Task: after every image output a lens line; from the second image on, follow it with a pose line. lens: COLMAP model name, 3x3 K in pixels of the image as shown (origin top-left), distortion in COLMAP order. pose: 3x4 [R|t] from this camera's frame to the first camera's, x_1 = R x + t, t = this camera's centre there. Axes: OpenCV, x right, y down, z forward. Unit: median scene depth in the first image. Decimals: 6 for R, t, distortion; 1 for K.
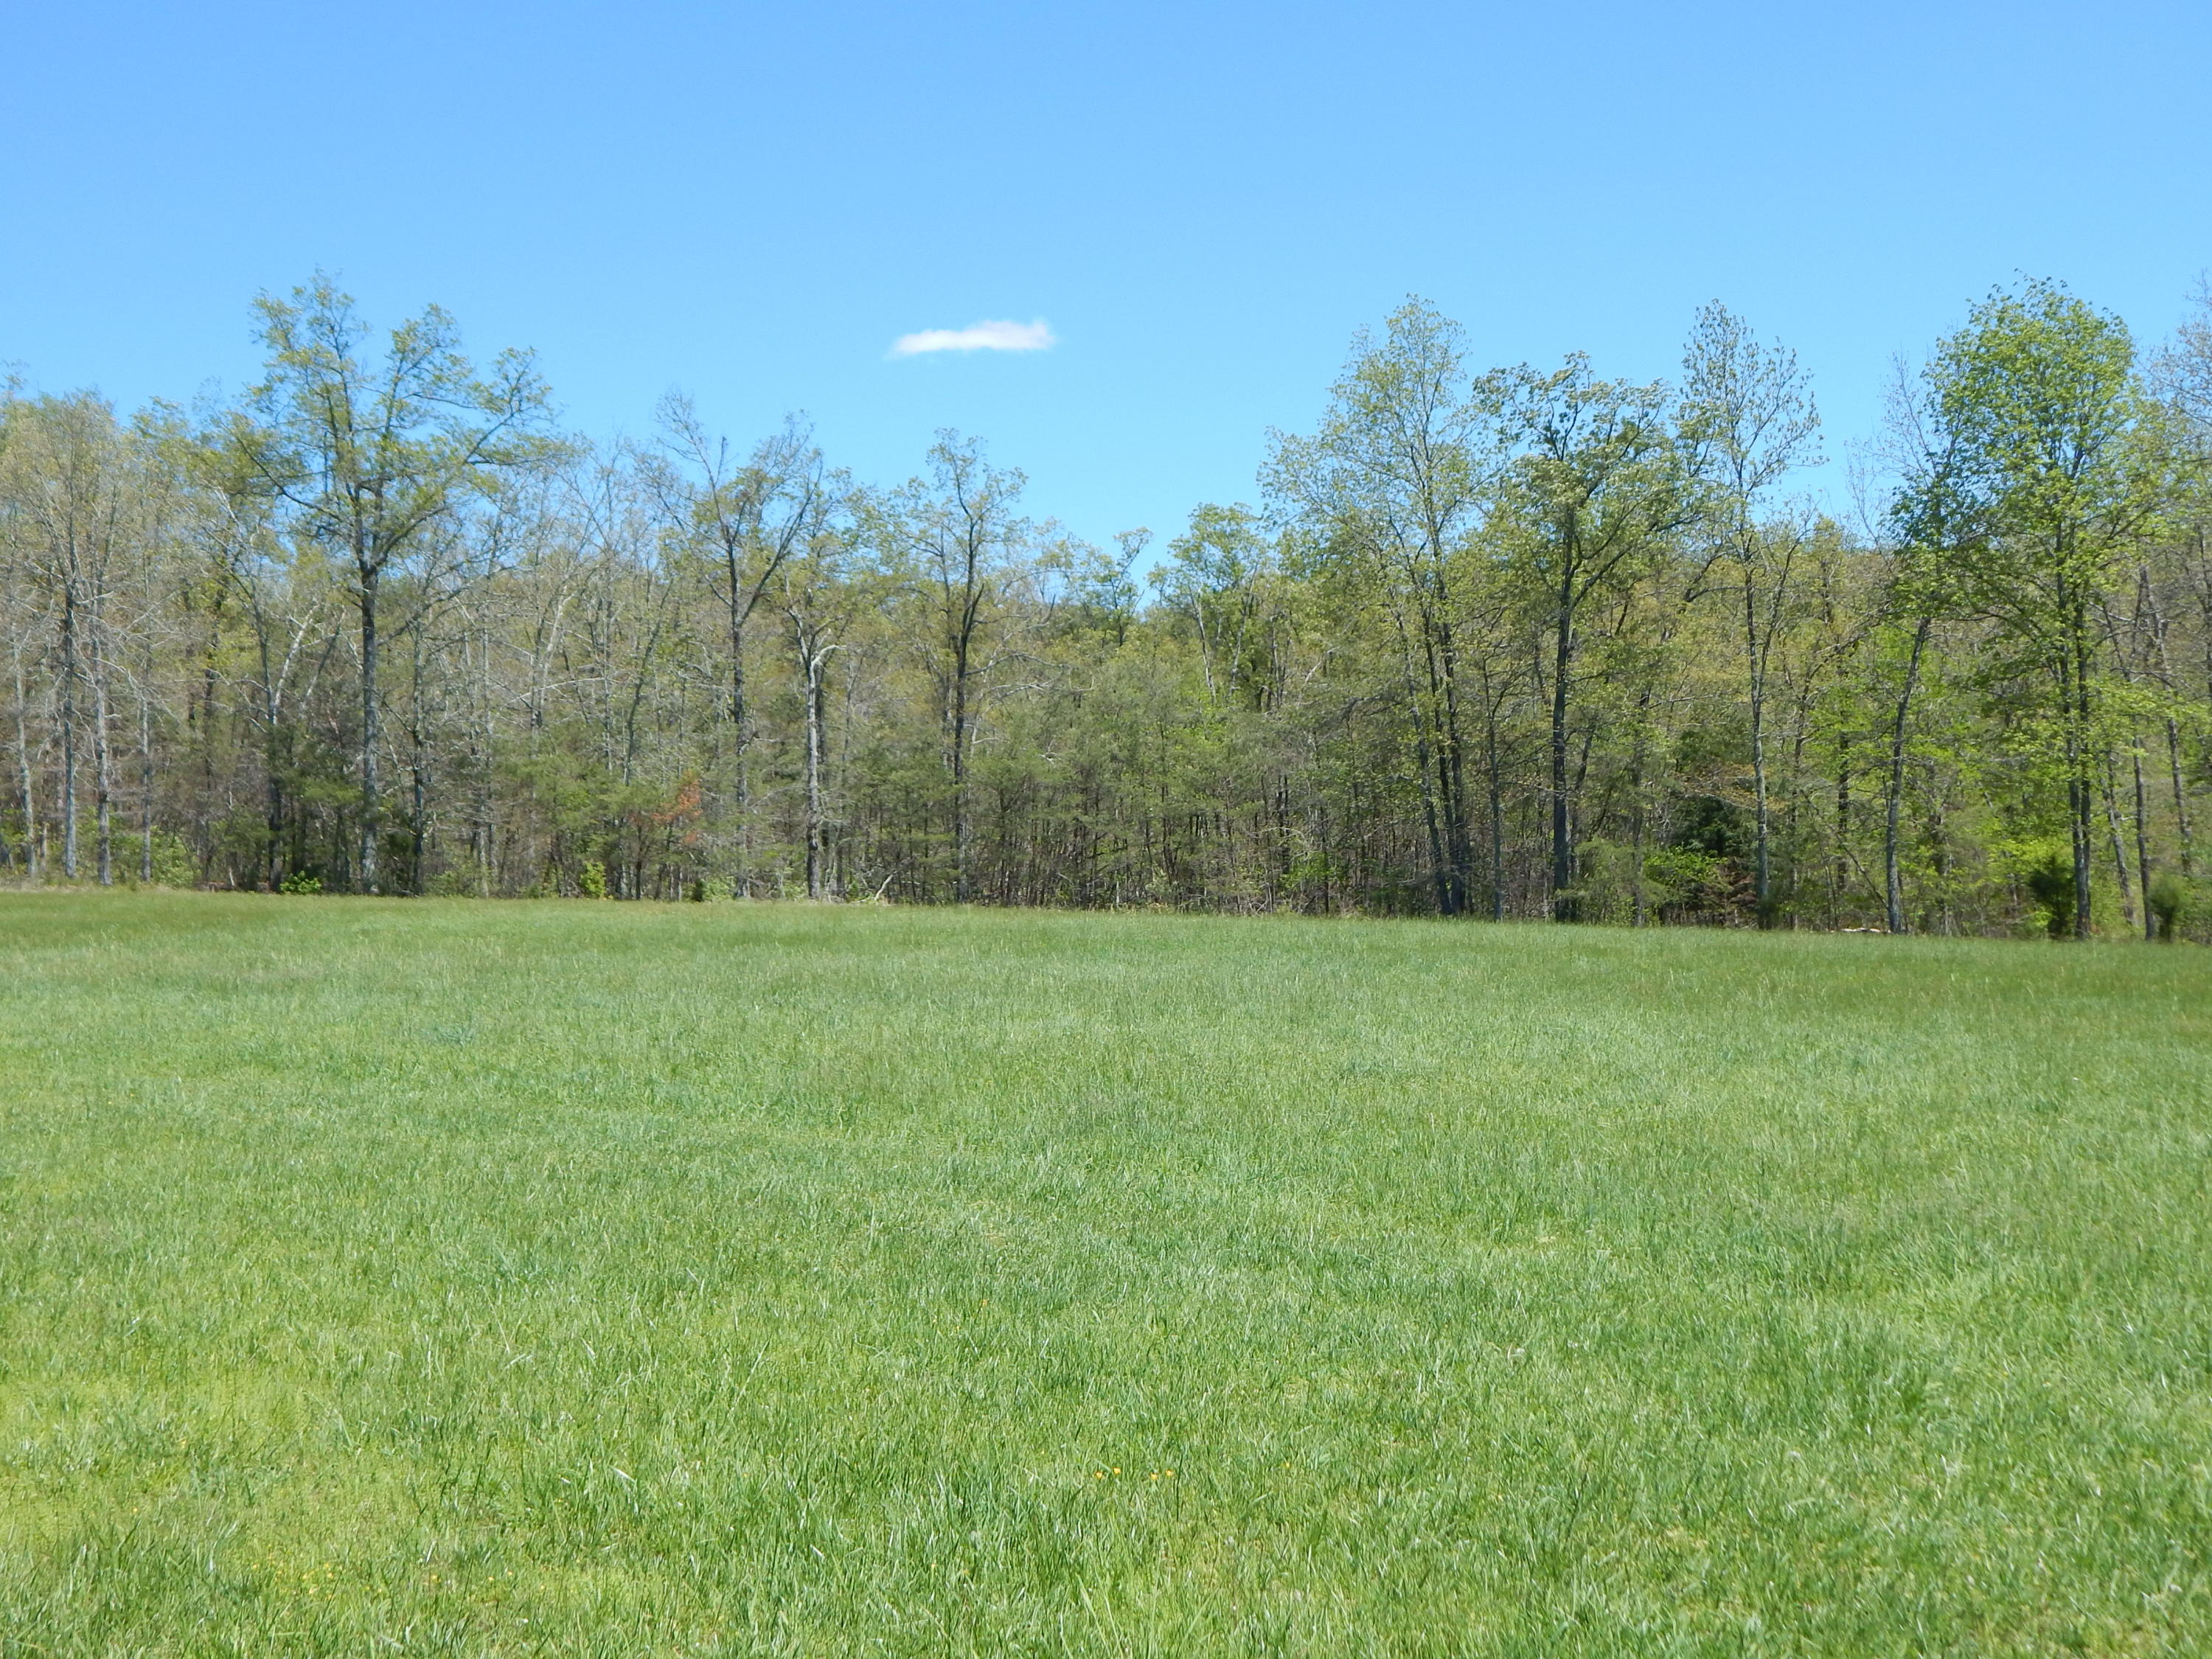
lens RADIAL K [[2769.9, 0, 1107.6], [0, 2769.9, 845.6], [0, 0, 1]] dist [0.024711, 0.000000]
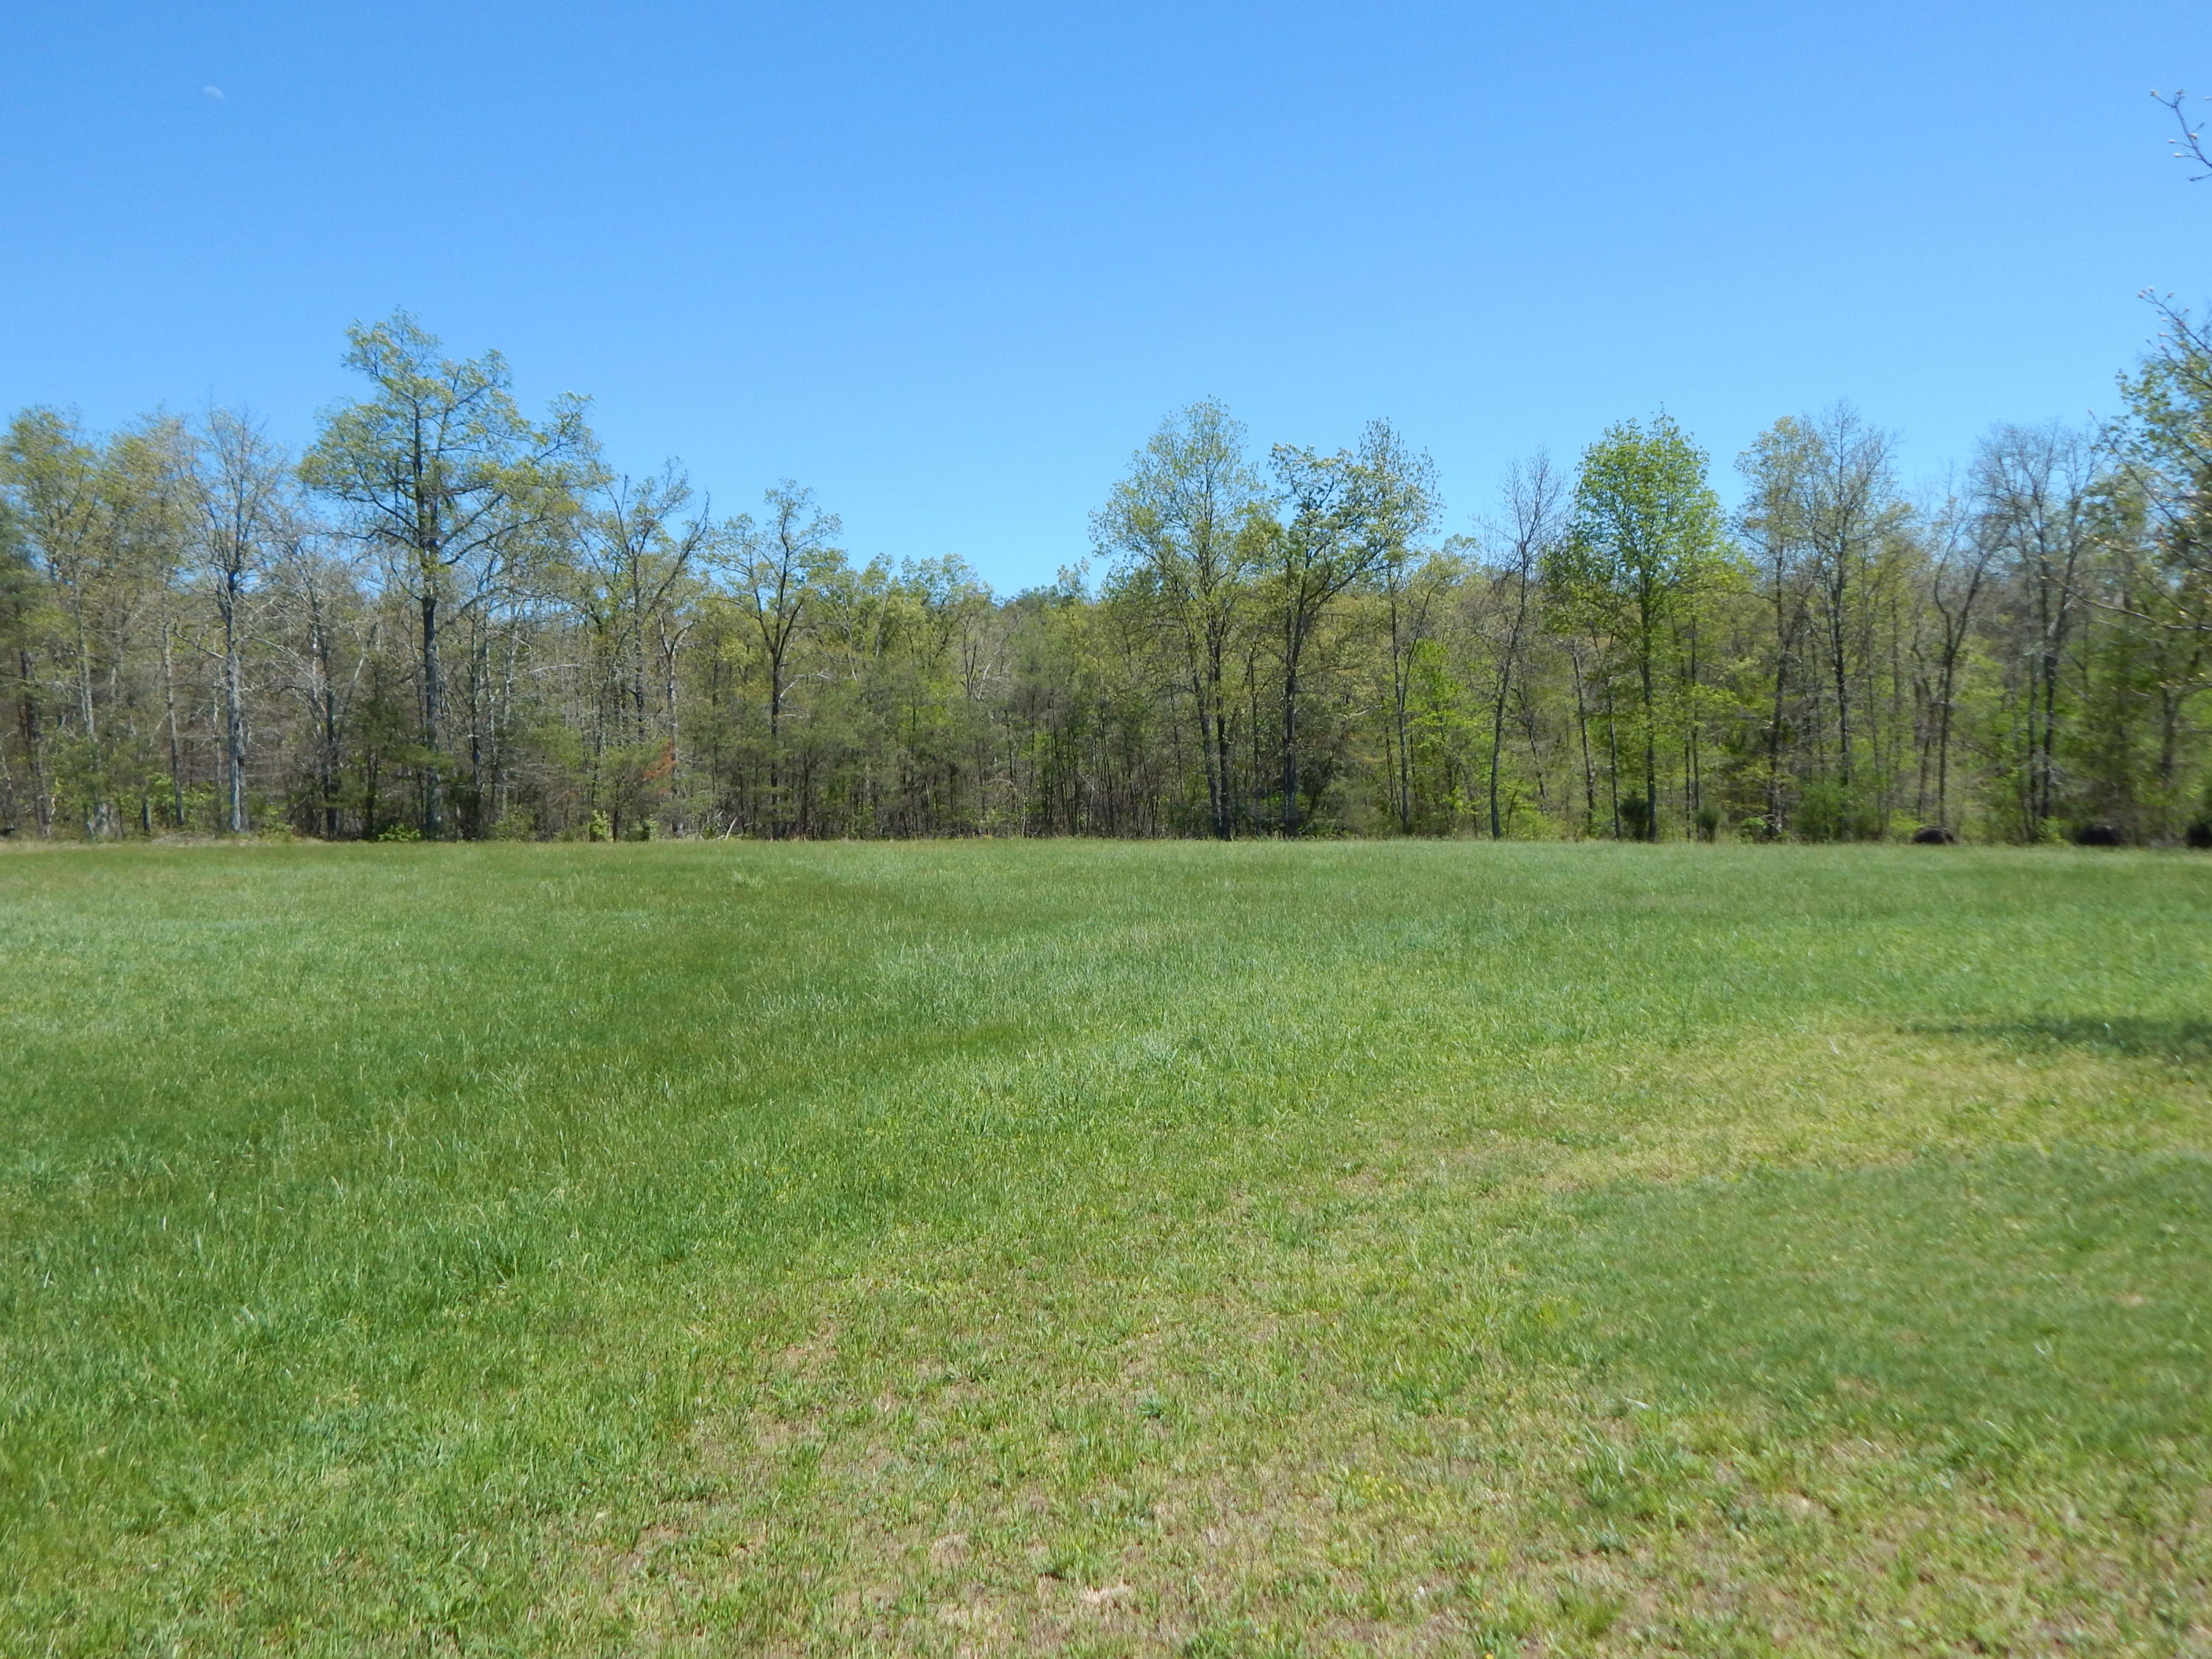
lens RADIAL K [[1820.3, 0, 1105.7], [0, 1820.3, 830.2], [0, 0, 1]] dist [0.008366, 0.001646]
pose [[0.925948, -0.016726, 0.377279, -0.243958], [0.009390, 0.999730, 0.021276, -0.000346], [-0.377533, -0.016158, 0.925855, 0.136063]]
